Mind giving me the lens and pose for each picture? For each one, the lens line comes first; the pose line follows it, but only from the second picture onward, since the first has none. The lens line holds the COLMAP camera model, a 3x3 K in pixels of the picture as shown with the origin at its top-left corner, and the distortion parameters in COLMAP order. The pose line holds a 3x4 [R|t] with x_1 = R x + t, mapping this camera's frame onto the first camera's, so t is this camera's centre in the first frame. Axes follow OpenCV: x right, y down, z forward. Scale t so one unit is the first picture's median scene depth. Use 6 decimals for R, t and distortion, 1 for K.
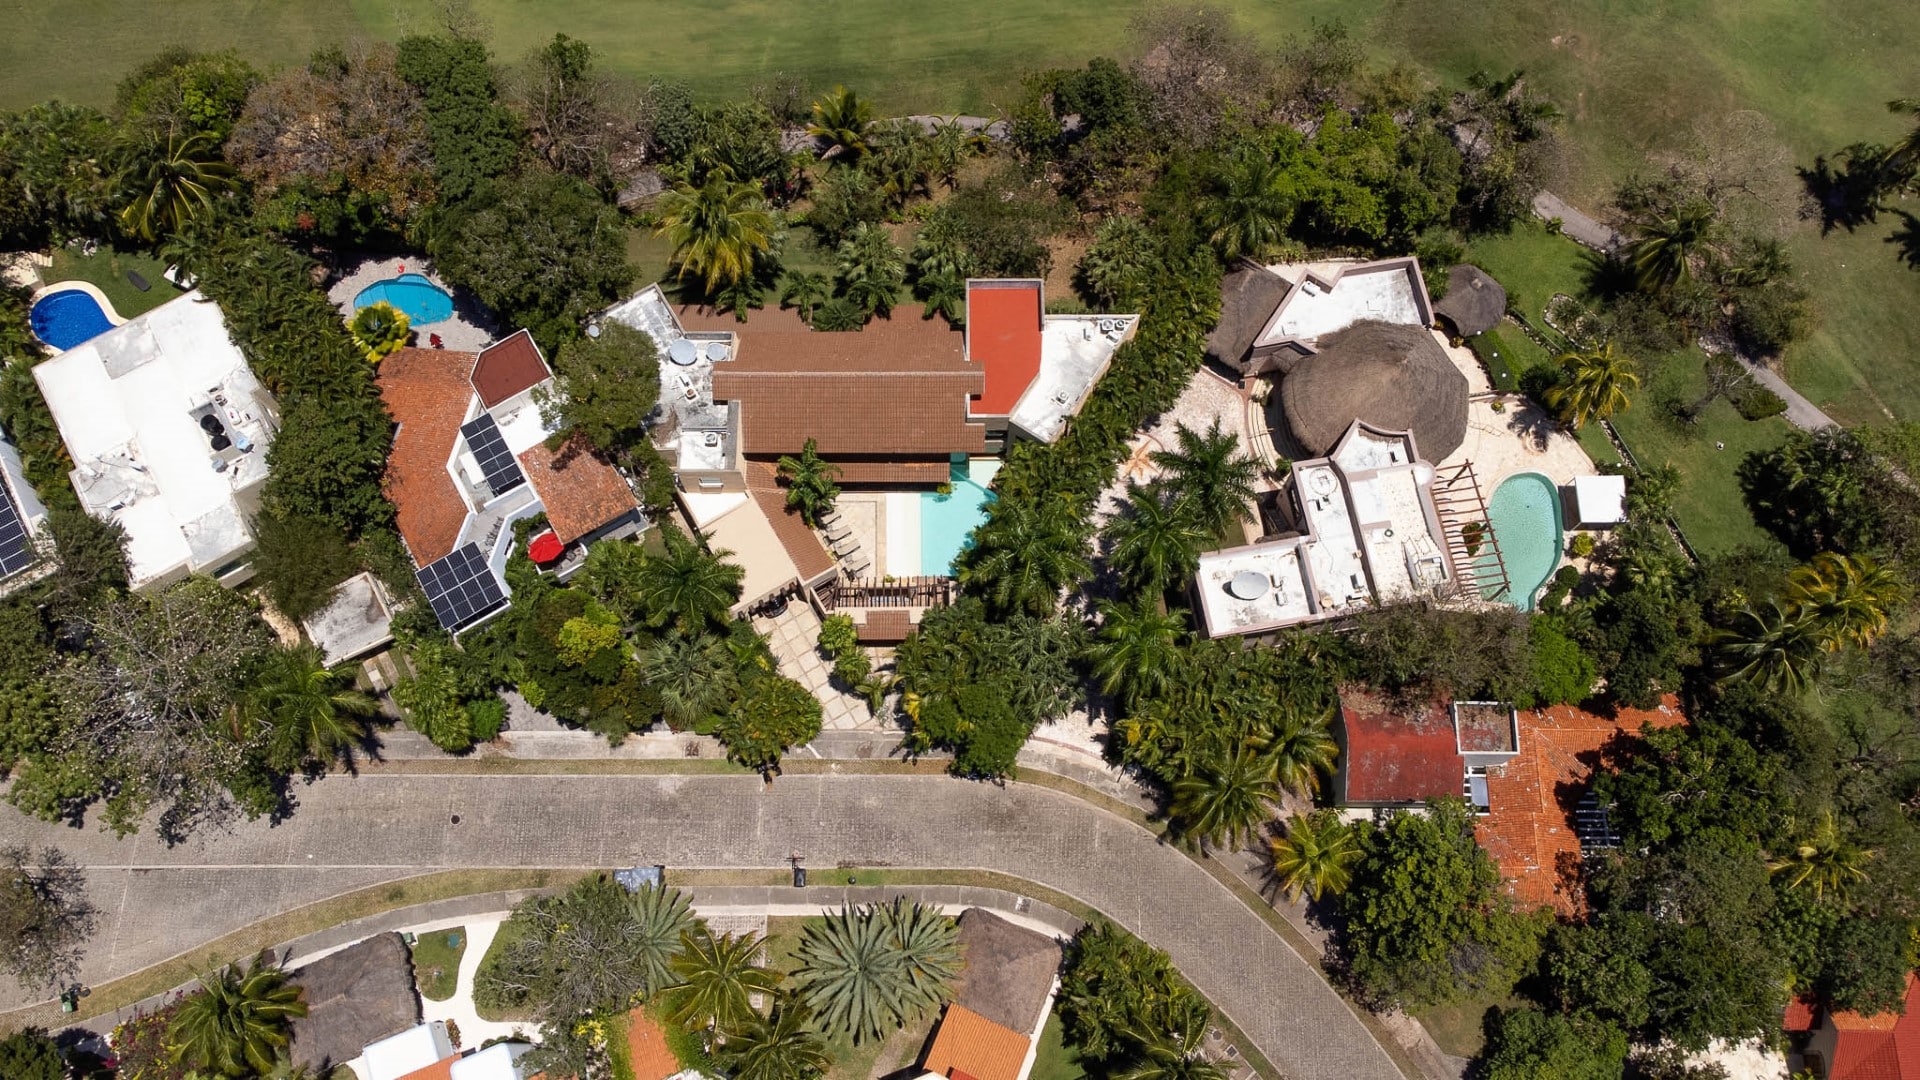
lens RADIAL K [[1456.7, 0, 952.7], [0, 1456.7, 536.8], [0, 0, 1]] dist [-0.000879, -0.002317]
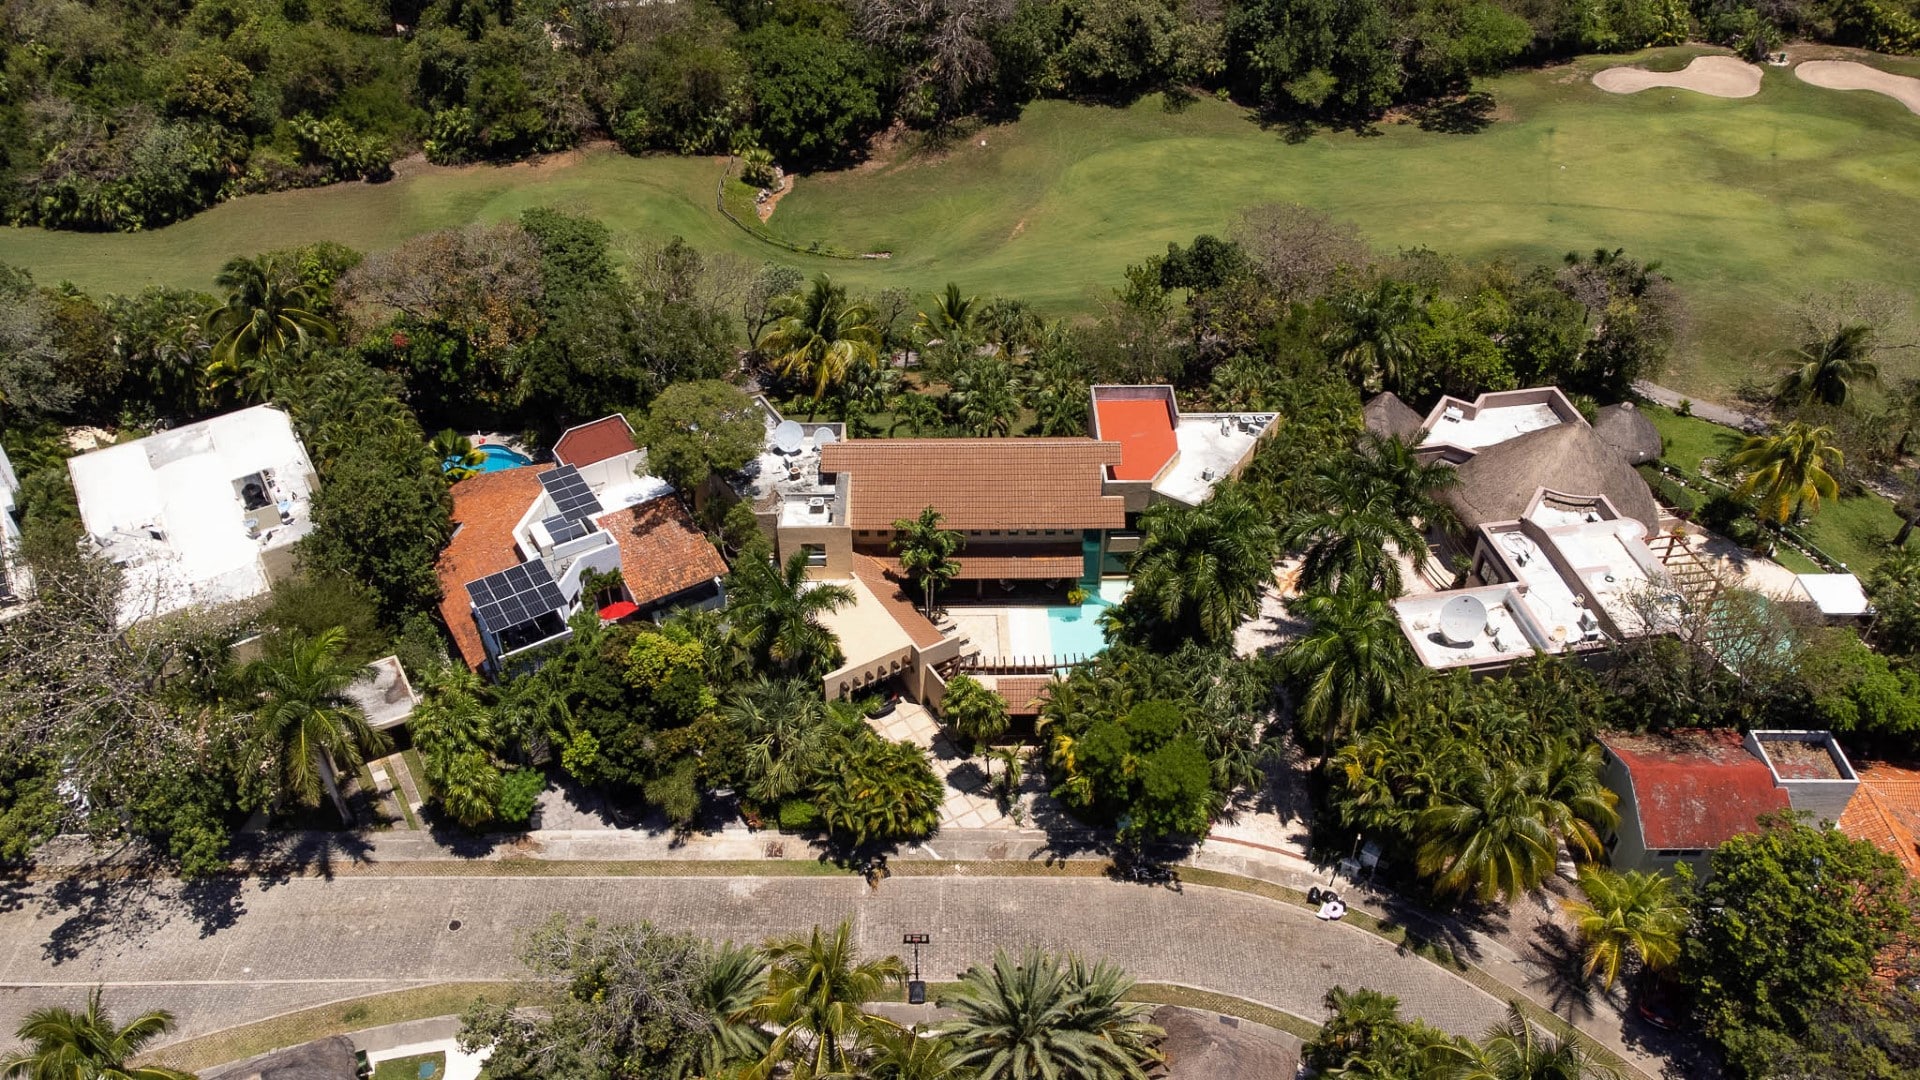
lens RADIAL K [[1427.2, 0, 960.0], [0, 1427.2, 540.0], [0, 0, 1]] dist [-0.004571, -0.000319]
pose [[0.999969, -0.004735, 0.006226, -0.084315], [0.007235, 0.862445, -0.506100, 0.388270], [-0.002973, 0.506129, 0.862453, 0.263875]]
